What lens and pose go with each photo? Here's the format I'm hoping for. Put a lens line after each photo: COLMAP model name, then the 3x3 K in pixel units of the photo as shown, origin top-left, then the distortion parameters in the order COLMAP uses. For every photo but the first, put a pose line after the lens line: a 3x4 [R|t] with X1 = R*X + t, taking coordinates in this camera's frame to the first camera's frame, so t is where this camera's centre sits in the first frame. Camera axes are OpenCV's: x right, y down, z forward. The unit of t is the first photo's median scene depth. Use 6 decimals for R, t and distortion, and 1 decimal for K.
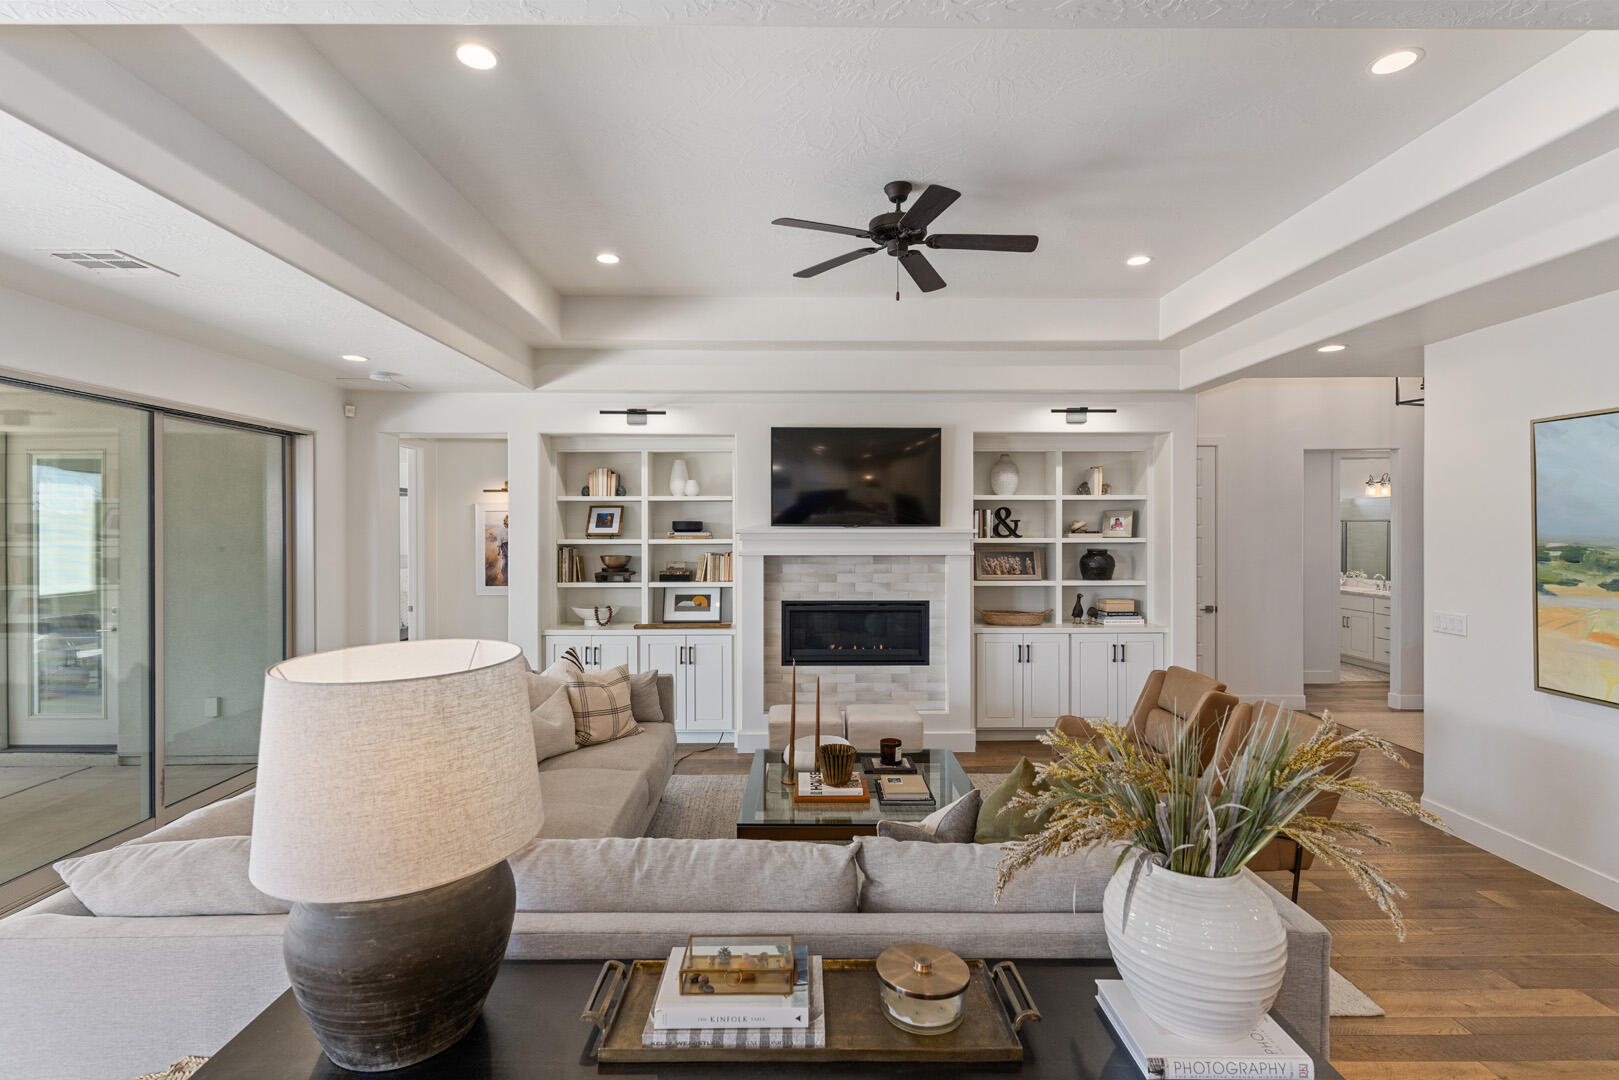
lens RADIAL K [[768.4, 0, 802.3], [0, 768.4, 533.3], [0, 0, 1]] dist [0.000722, 0.000153]
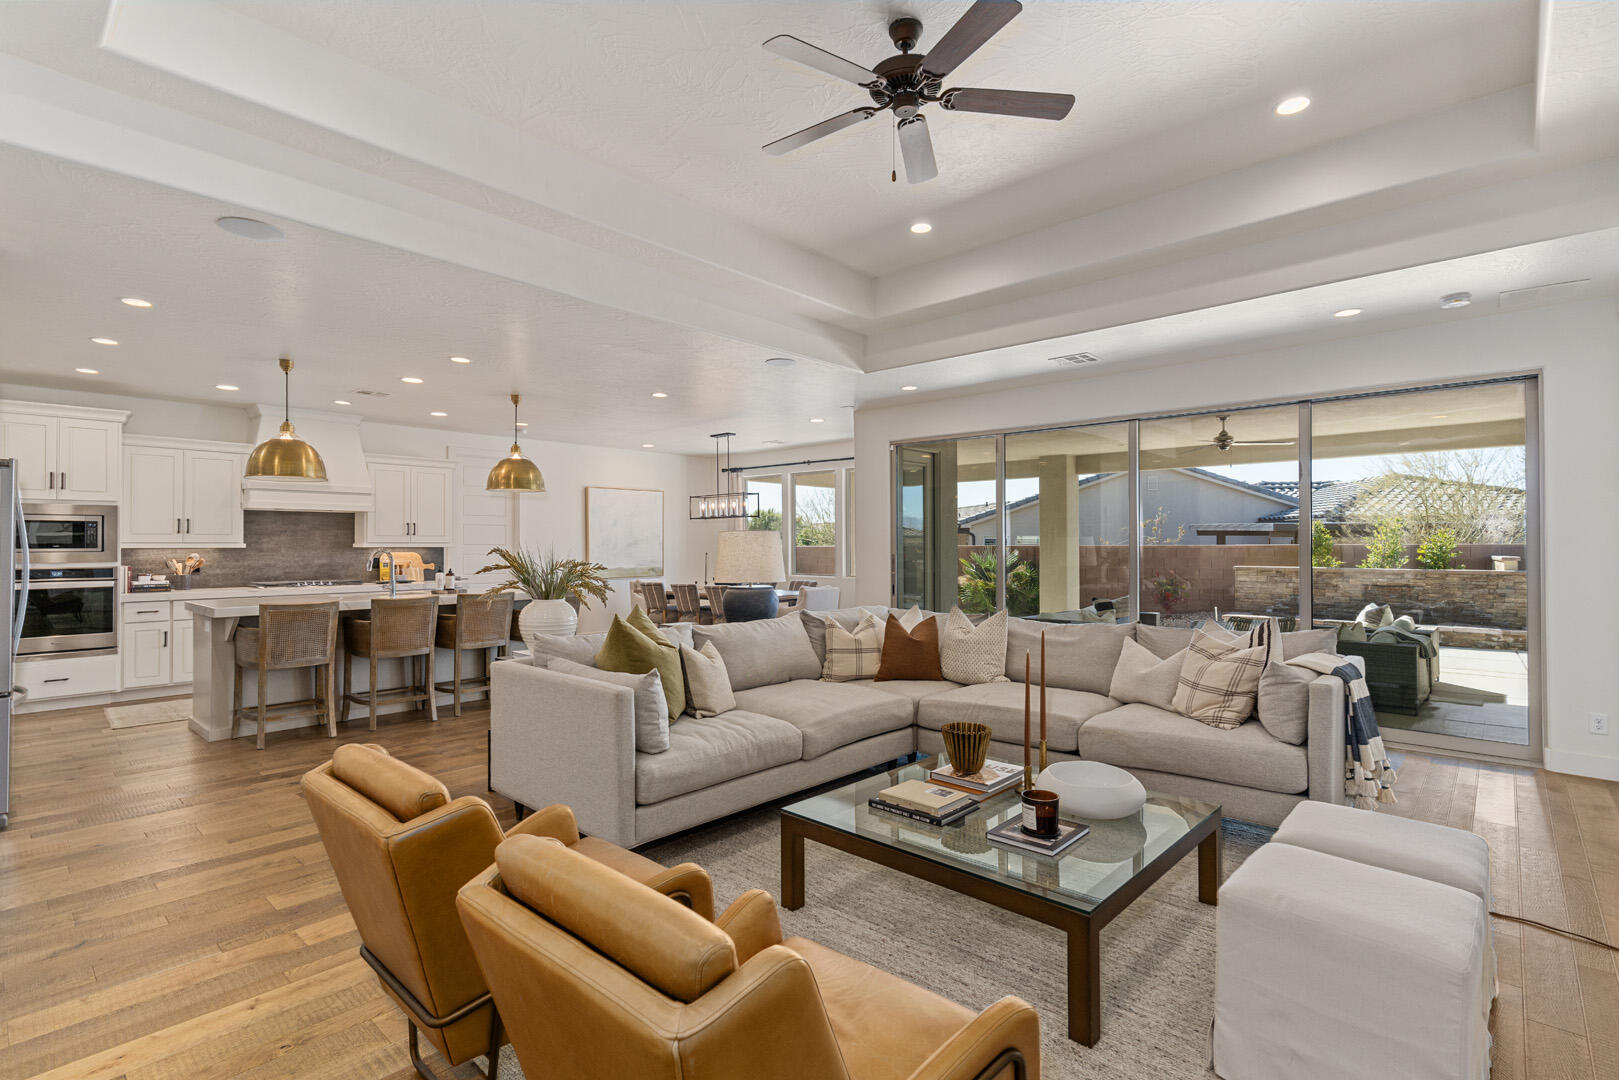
lens RADIAL K [[768.4, 0, 802.3], [0, 768.4, 533.3], [0, 0, 1]] dist [0.000722, 0.000153]
pose [[-0.684426, -0.008325, -0.729034, 0.490391], [-0.002181, 0.999954, -0.009371, 0.052164], [0.729079, -0.004824, -0.684413, 0.919921]]
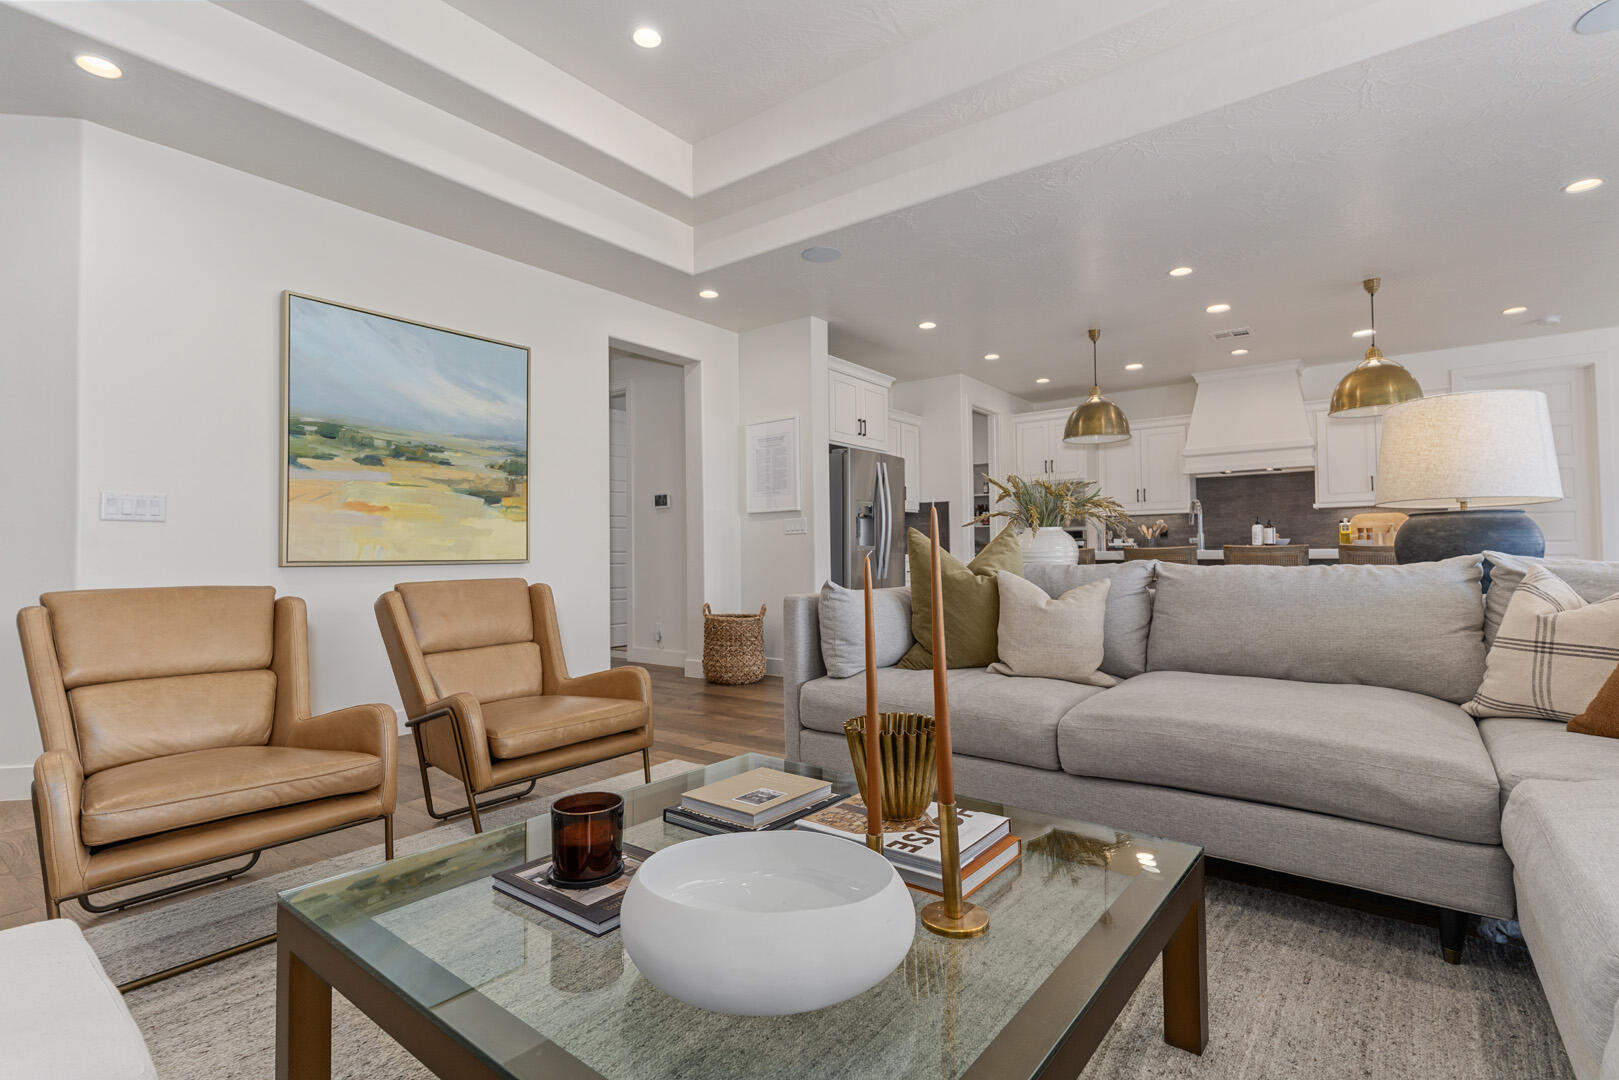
lens RADIAL K [[769.6, 0, 800.0], [0, 769.6, 531.9], [0, 0, 1]] dist [0.000853, 0.000906]
pose [[-0.784143, 0.028529, 0.619924, -0.103743], [0.015952, 0.999539, -0.025820, 0.123838], [-0.620375, -0.010357, -0.784237, 0.857991]]
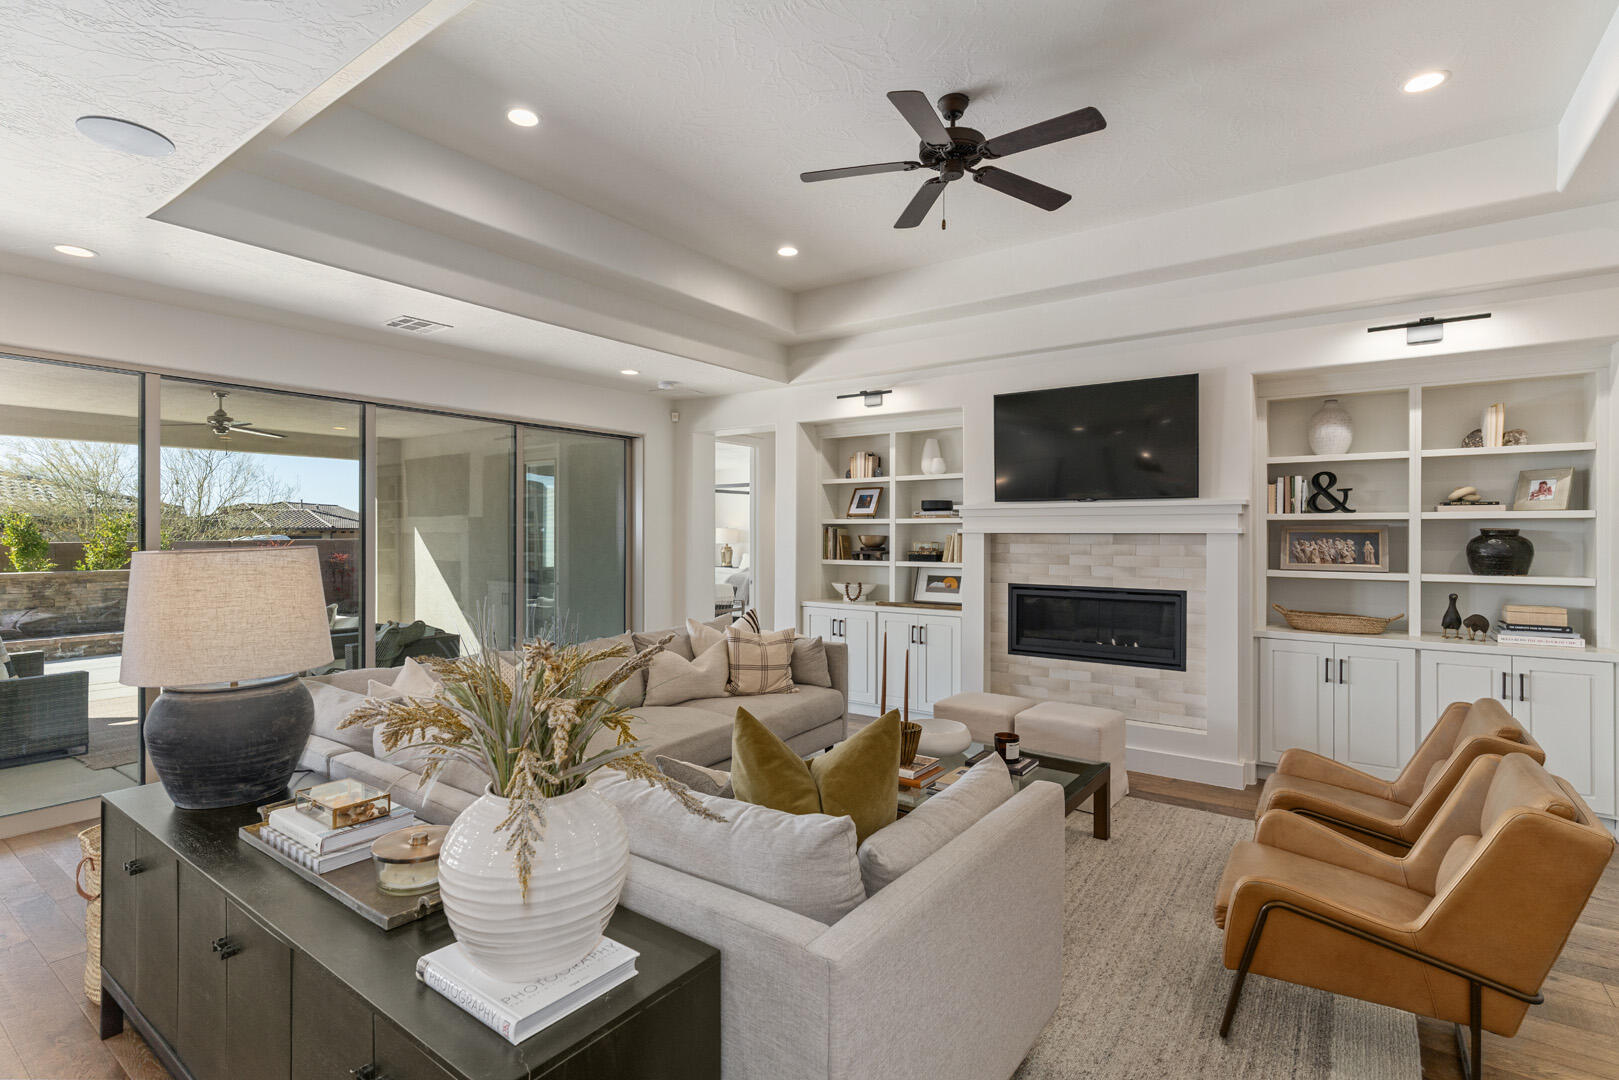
lens RADIAL K [[768.4, 0, 802.3], [0, 768.4, 533.3], [0, 0, 1]] dist [0.000722, 0.000153]
pose [[0.802003, 0.002749, -0.597314, 0.323374], [-0.006149, 0.999974, -0.003653, 0.033232], [0.597289, 0.006603, 0.801999, 0.117884]]
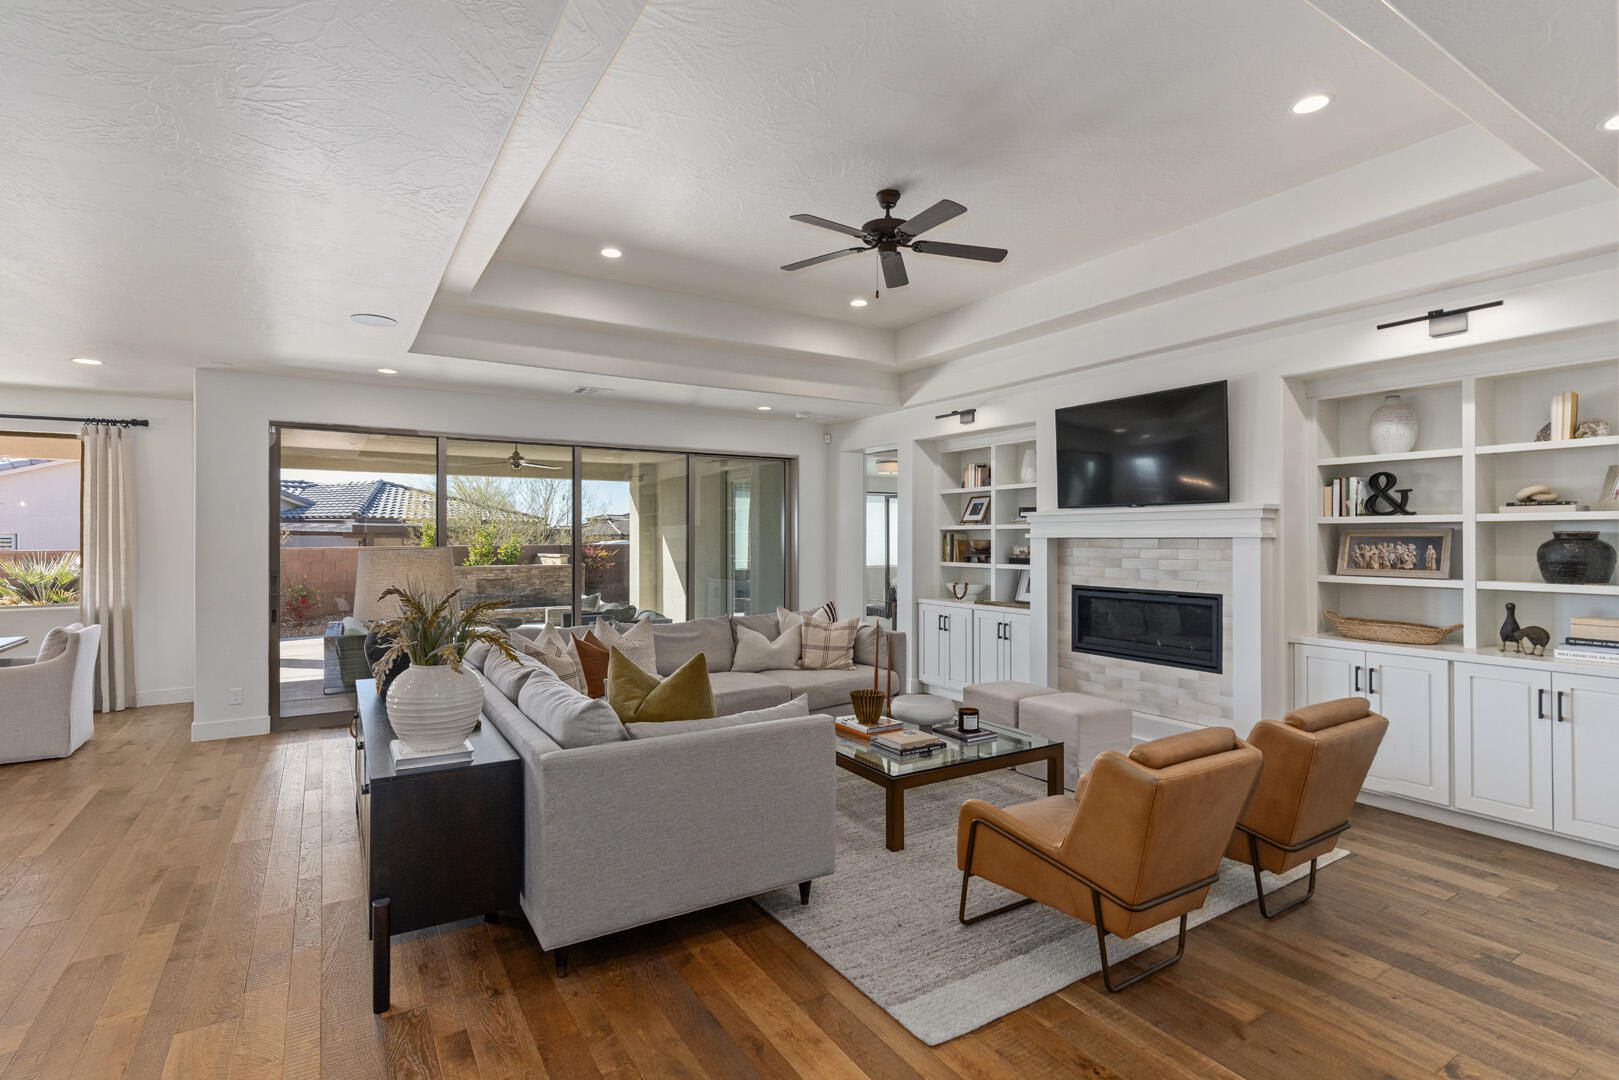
lens RADIAL K [[769.6, 0, 800.0], [0, 769.6, 531.9], [0, 0, 1]] dist [0.000853, 0.000906]
pose [[0.513469, -0.006069, -0.858086, 0.635522], [-0.004968, 0.999937, -0.010045, 0.032324], [0.858093, 0.009421, 0.513407, 0.200943]]
